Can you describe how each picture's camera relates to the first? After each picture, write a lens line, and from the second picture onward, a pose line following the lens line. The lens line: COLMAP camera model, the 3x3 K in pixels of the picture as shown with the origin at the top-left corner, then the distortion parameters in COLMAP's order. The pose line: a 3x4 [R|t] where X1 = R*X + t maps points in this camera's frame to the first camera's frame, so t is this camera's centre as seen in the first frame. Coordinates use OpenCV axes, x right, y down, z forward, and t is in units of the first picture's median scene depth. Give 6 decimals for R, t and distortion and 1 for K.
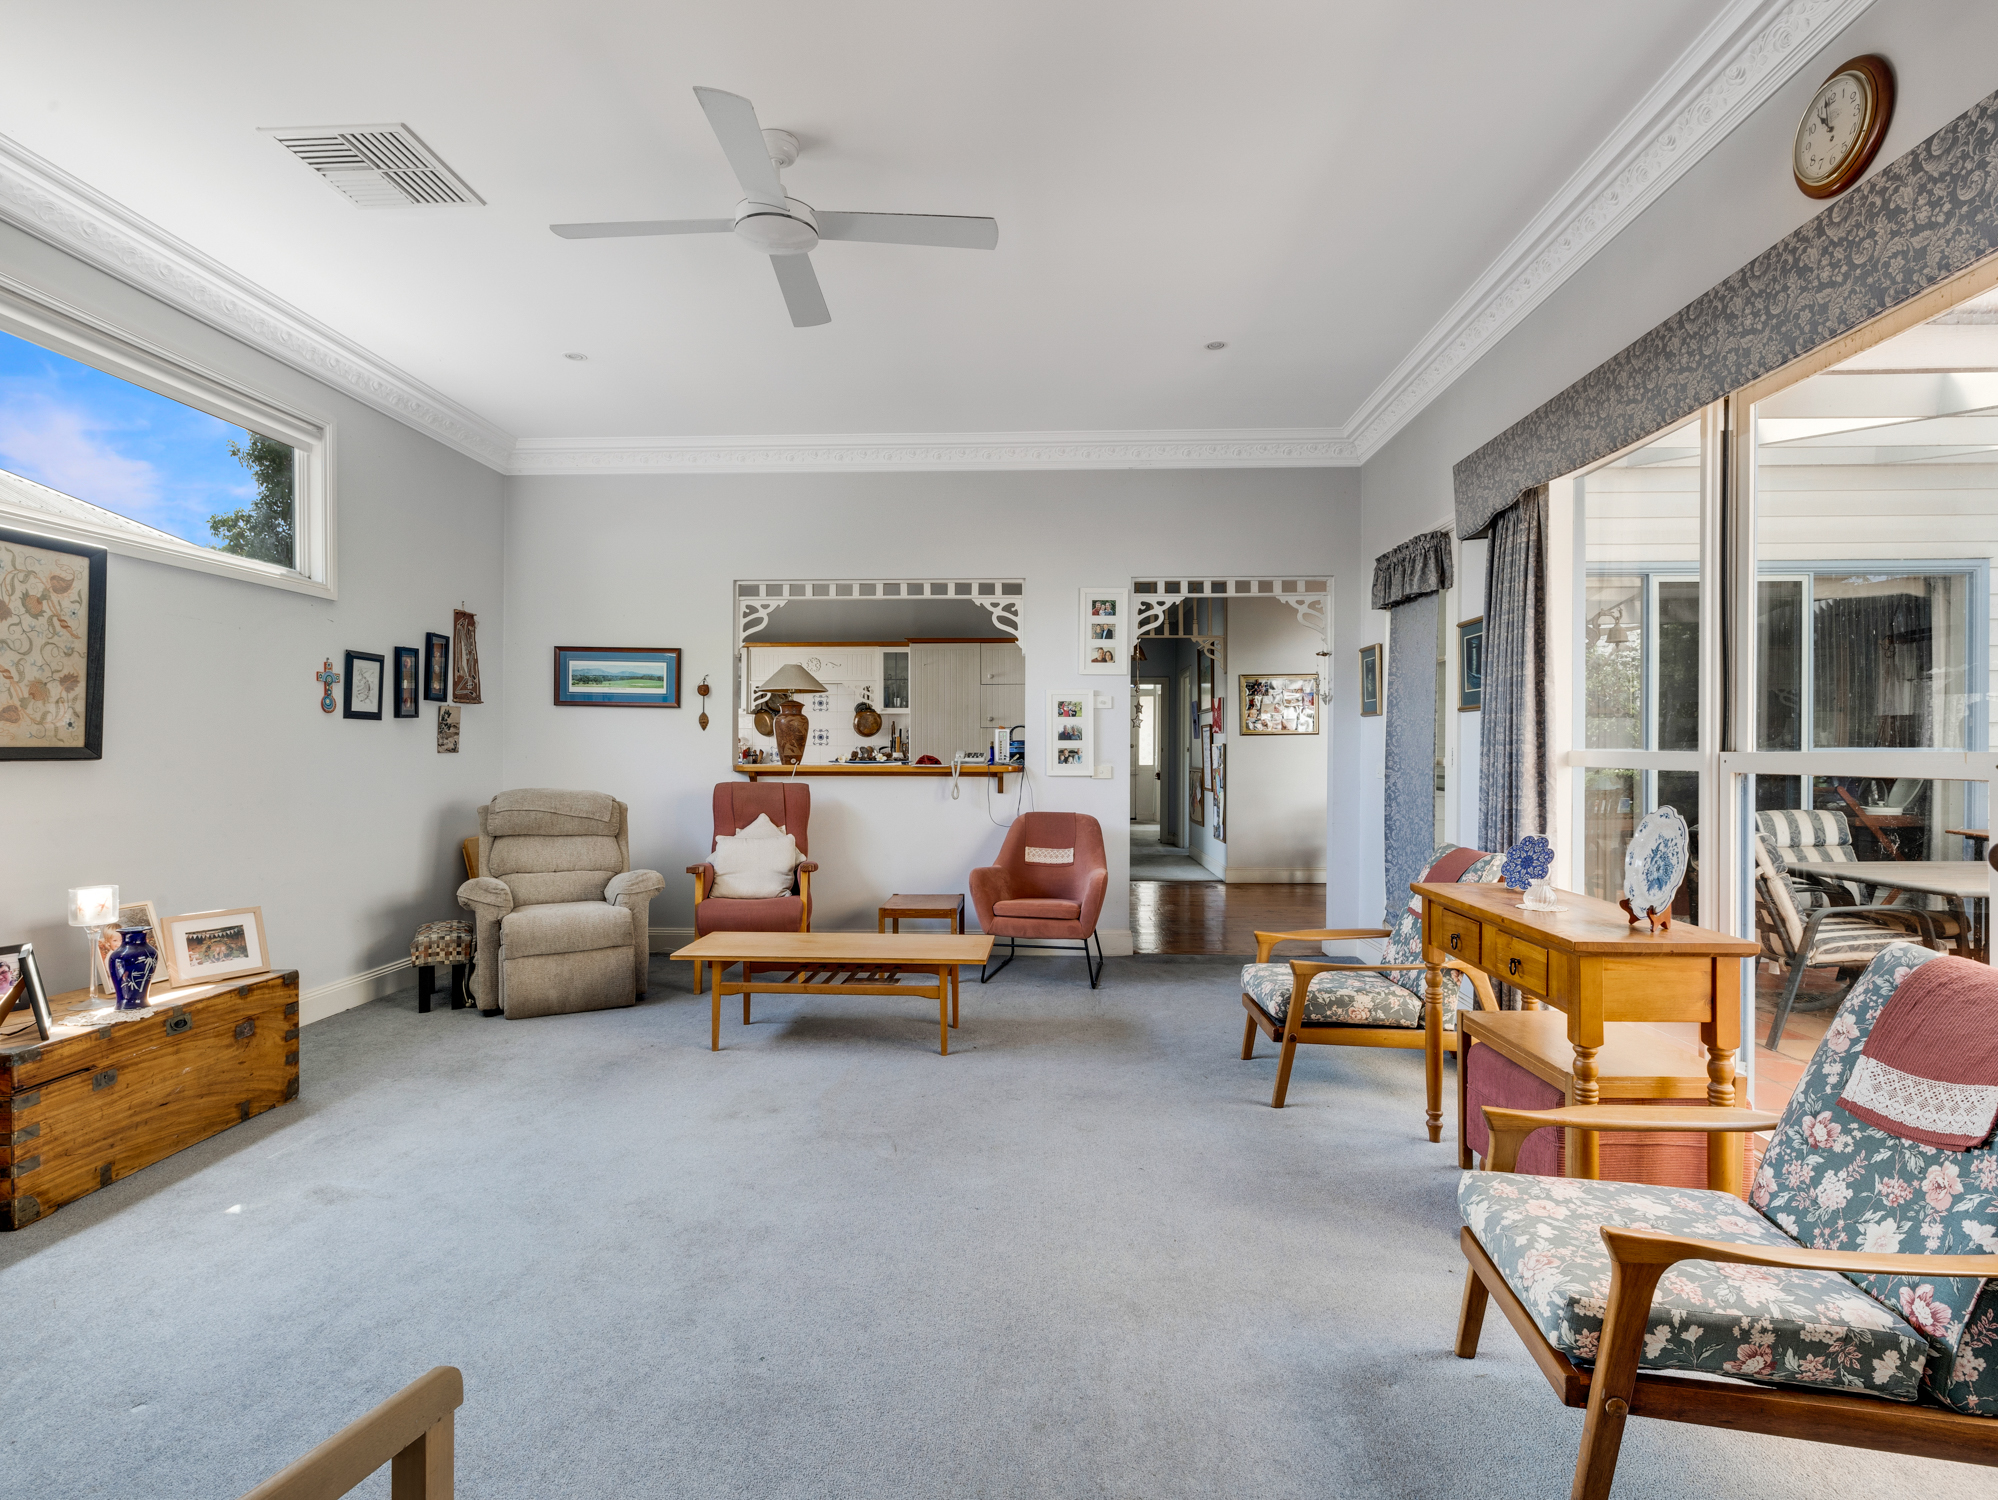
lens RADIAL K [[1040.5, 0, 996.0], [0, 1040.5, 749.9], [0, 0, 1]] dist [-0.004833, -0.000797]
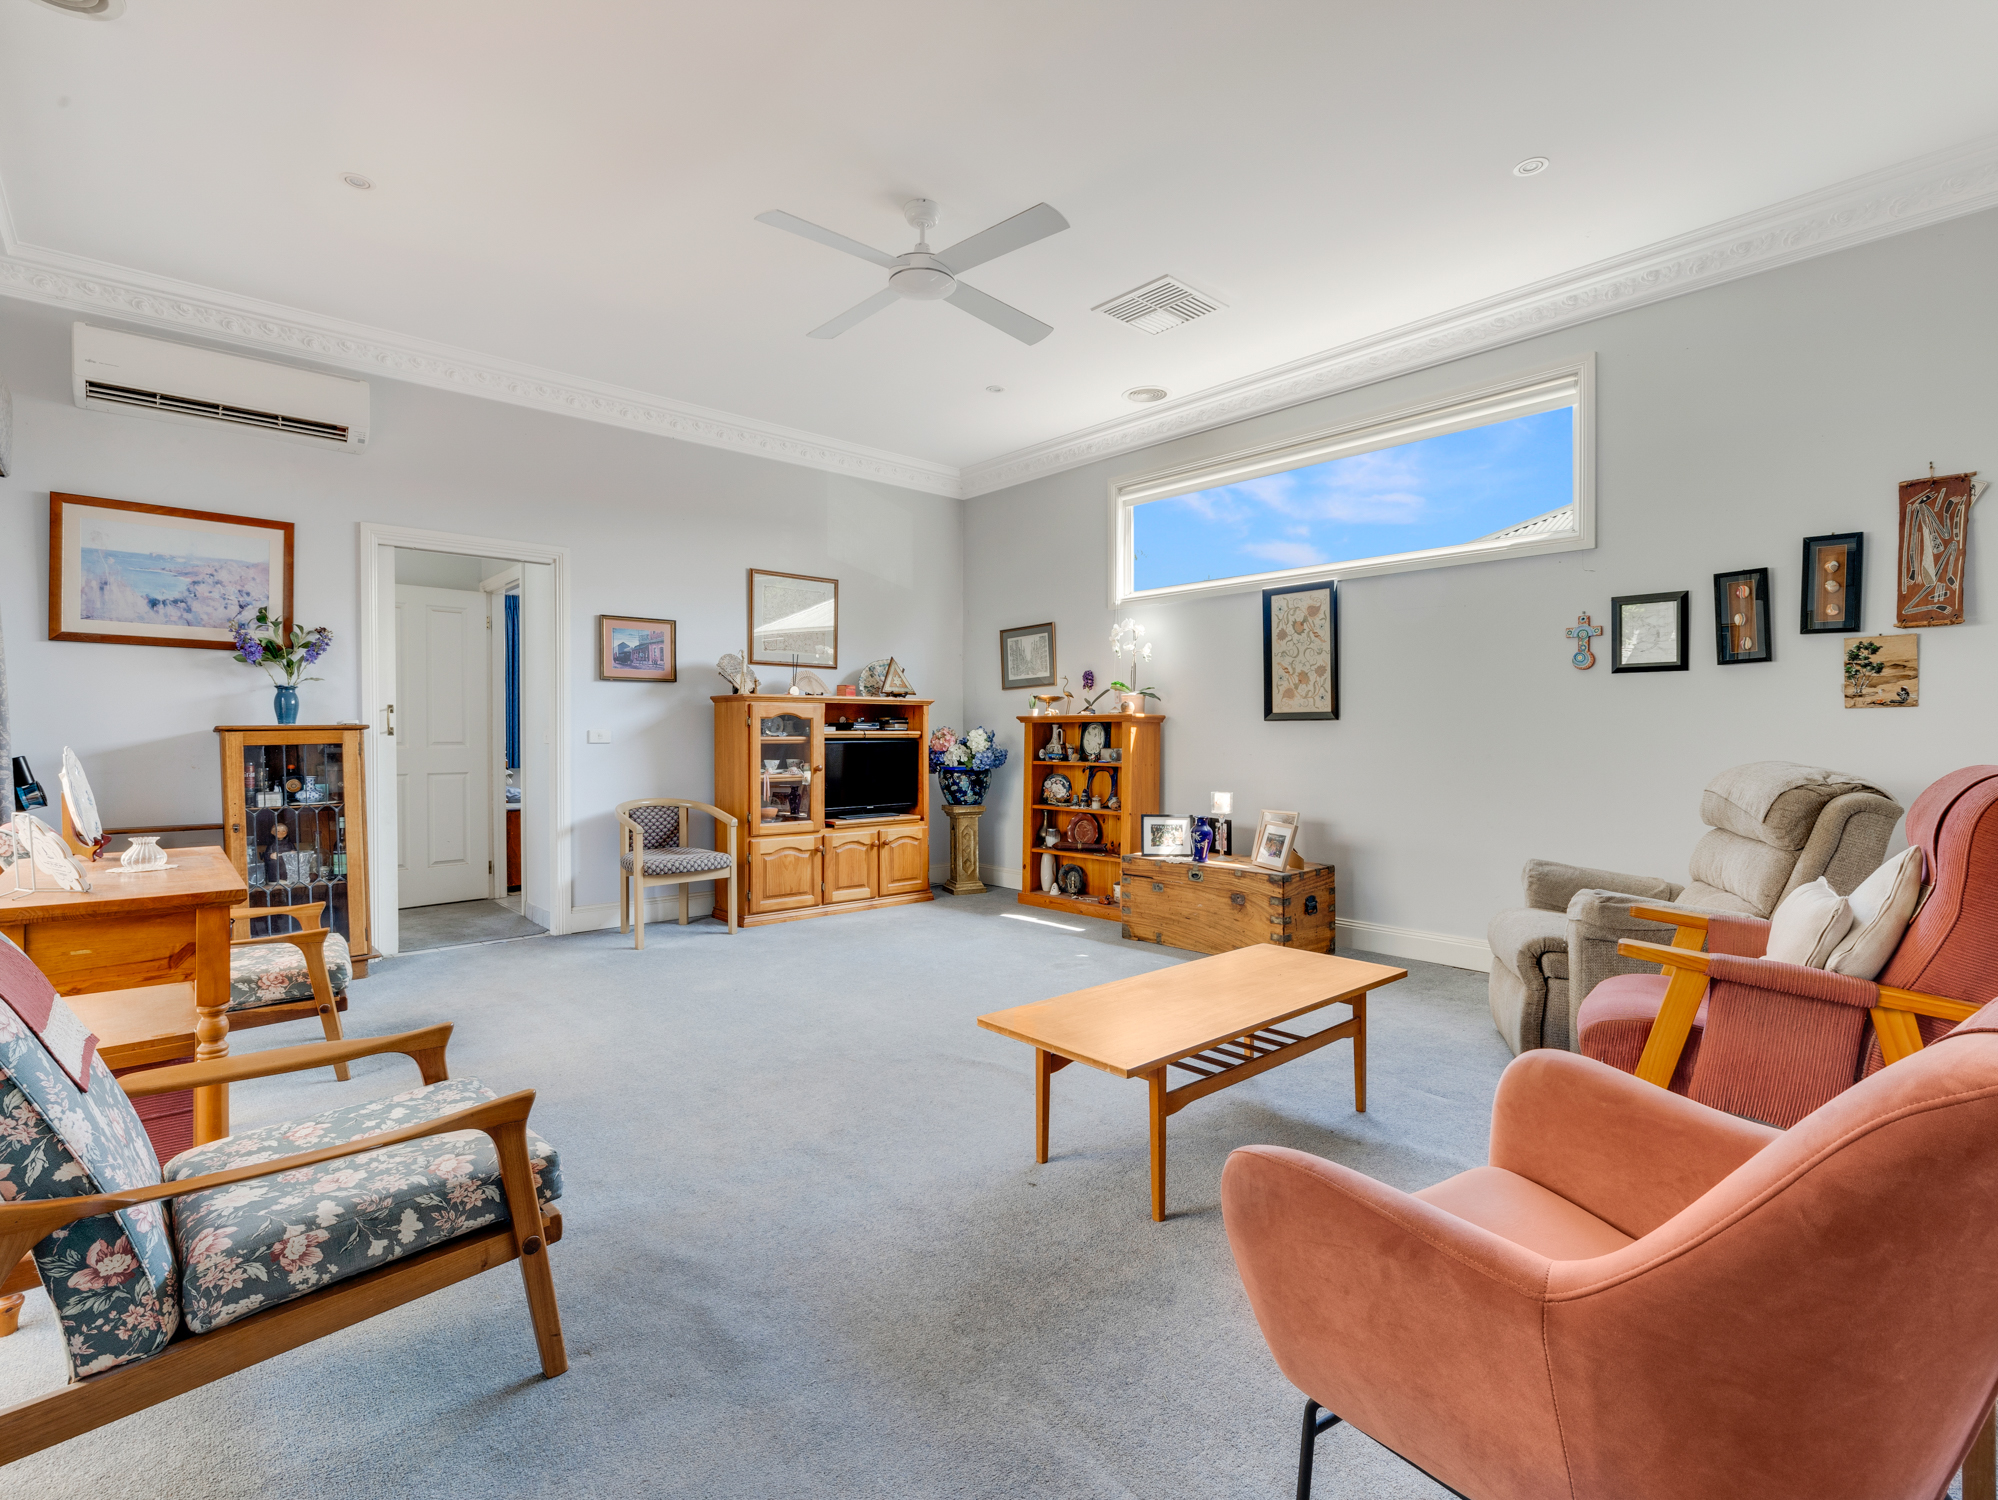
lens RADIAL K [[1040.5, 0, 998.4], [0, 1040.5, 748.3], [0, 0, 1]] dist [-0.004833, -0.000797]
pose [[-0.742248, 0.002239, -0.670122, 0.378424], [-0.003914, 0.999963, 0.007676, 0.030130], [0.670114, 0.008320, -0.742211, 1.324046]]
